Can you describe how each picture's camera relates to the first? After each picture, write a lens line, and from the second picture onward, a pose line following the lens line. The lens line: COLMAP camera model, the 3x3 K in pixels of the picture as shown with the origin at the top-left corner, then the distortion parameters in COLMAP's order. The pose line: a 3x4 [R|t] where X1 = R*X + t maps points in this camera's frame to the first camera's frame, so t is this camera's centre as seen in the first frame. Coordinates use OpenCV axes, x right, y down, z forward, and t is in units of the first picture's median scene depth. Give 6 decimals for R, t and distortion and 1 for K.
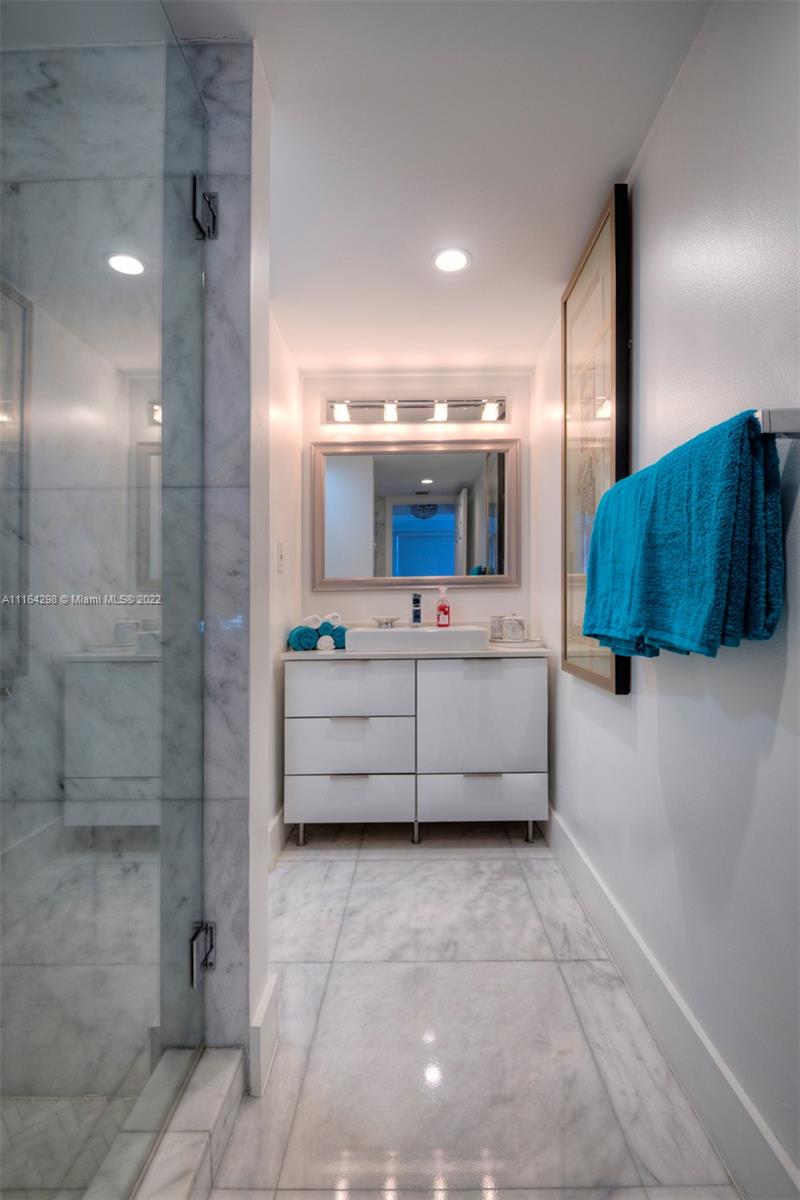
lens RADIAL K [[574.8, 0, 400.0], [0, 574.8, 600.0], [0, 0, 1]] dist [-0.000102, -0.000195]
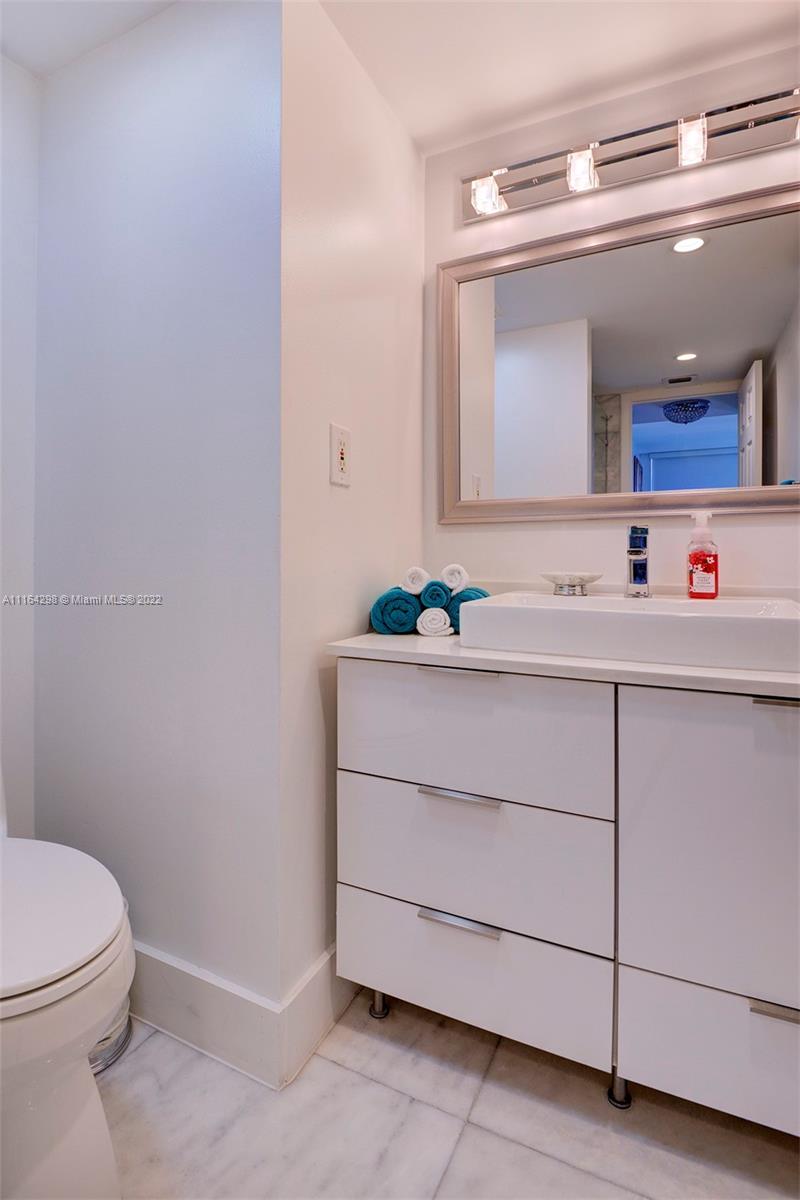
lens RADIAL K [[549.1, 0, 400.6], [0, 549.1, 541.1], [0, 0, 1]] dist [-0.009453, -0.000634]
pose [[0.893955, 0.002059, -0.448152, 0.056525], [-0.006899, 0.999934, -0.009167, 0.006863], [0.448103, 0.011287, 0.893910, 0.509950]]
